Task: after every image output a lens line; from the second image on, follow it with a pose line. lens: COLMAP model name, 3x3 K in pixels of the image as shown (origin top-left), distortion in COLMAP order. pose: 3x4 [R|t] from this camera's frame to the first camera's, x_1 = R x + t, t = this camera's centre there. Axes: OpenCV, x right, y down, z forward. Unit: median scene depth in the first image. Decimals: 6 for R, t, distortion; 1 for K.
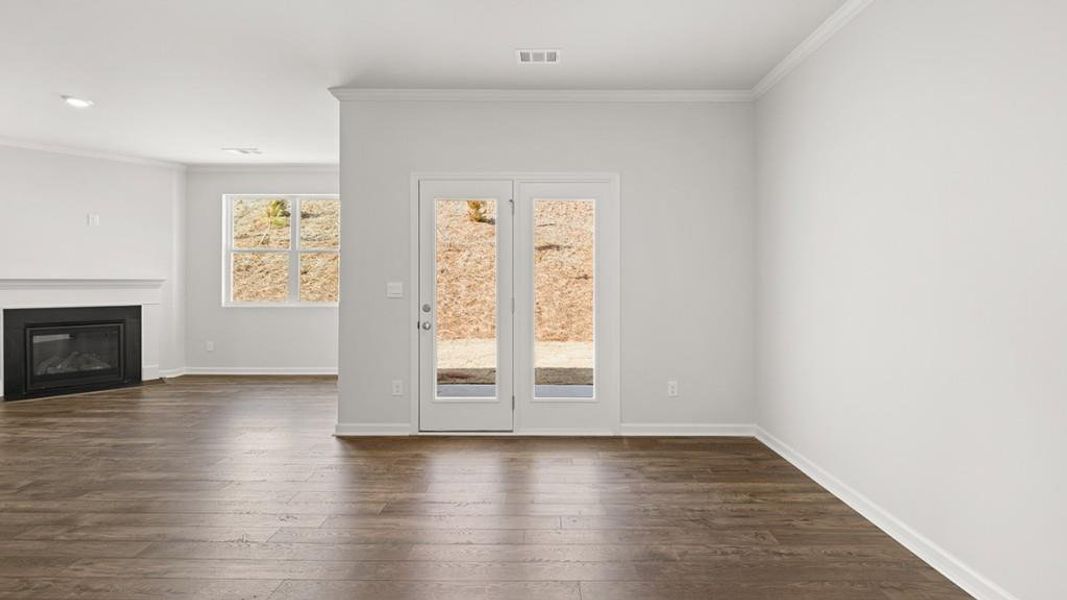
lens RADIAL K [[464.6, 0, 546.8], [0, 464.6, 285.8], [0, 0, 1]] dist [0.000269, -0.000370]
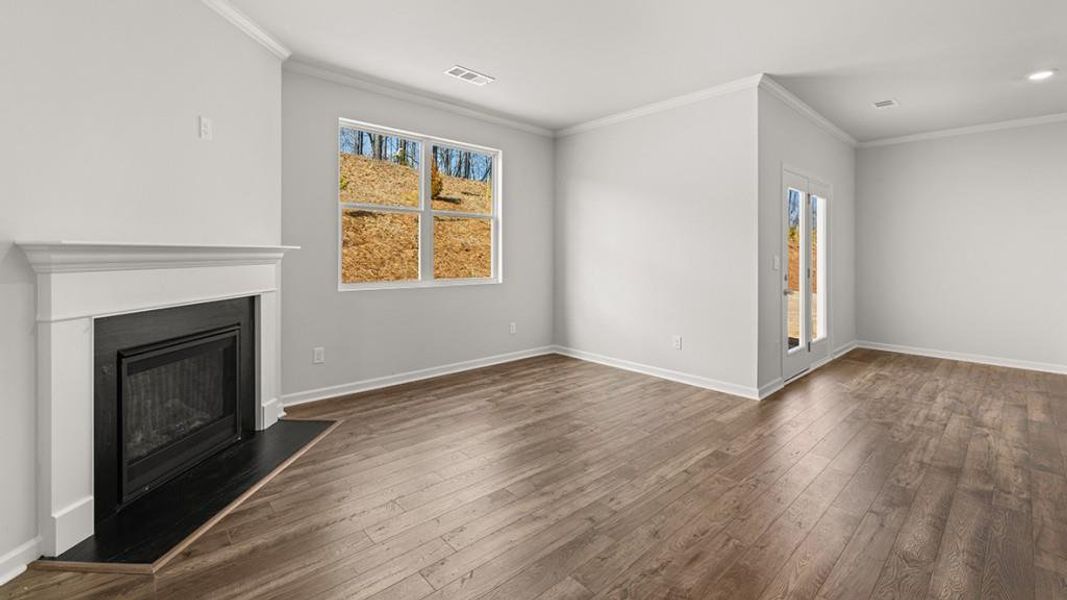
lens RADIAL K [[445.6, 0, 533.7], [0, 445.6, 263.6], [0, 0, 1]] dist [-0.001845, -0.000170]
pose [[0.735106, -0.011593, 0.677853, -0.994886], [-0.000962, 0.999835, 0.018143, -0.005229], [-0.677951, -0.013989, 0.734974, 0.391245]]
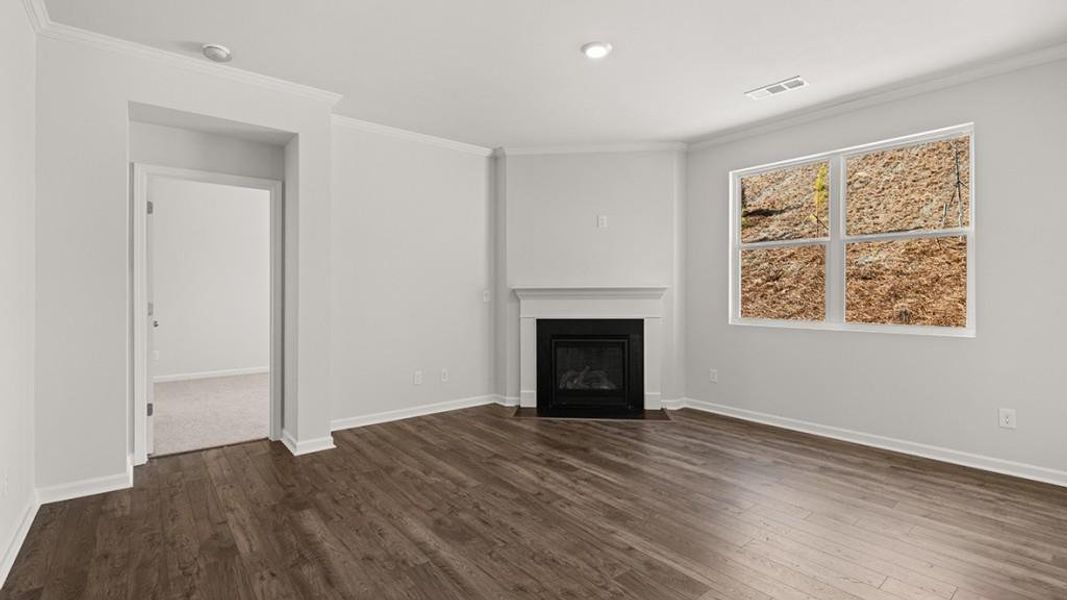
lens RADIAL K [[488.0, 0, 533.5], [0, 488.0, 300.0], [0, 0, 1]] dist [-0.000692, -0.000055]
pose [[0.634936, 0.010642, -0.772492, -0.322660], [-0.000697, 0.999913, 0.013202, -0.003374], [0.772565, -0.007844, 0.634887, 0.291273]]
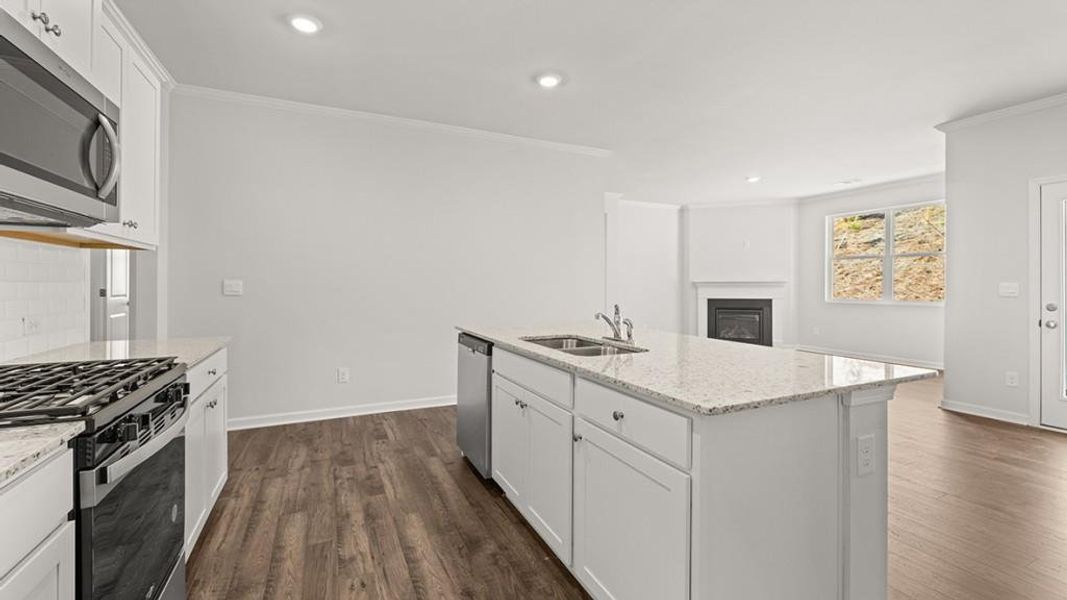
lens RADIAL K [[448.3, 0, 524.7], [0, 448.3, 284.3], [0, 0, 1]] dist [-0.006305, -0.000376]
pose [[0.413832, -0.001085, -0.910353, 0.103703], [-0.003866, 0.999988, -0.002949, 0.002504], [0.910345, 0.004740, 0.413823, -0.317017]]
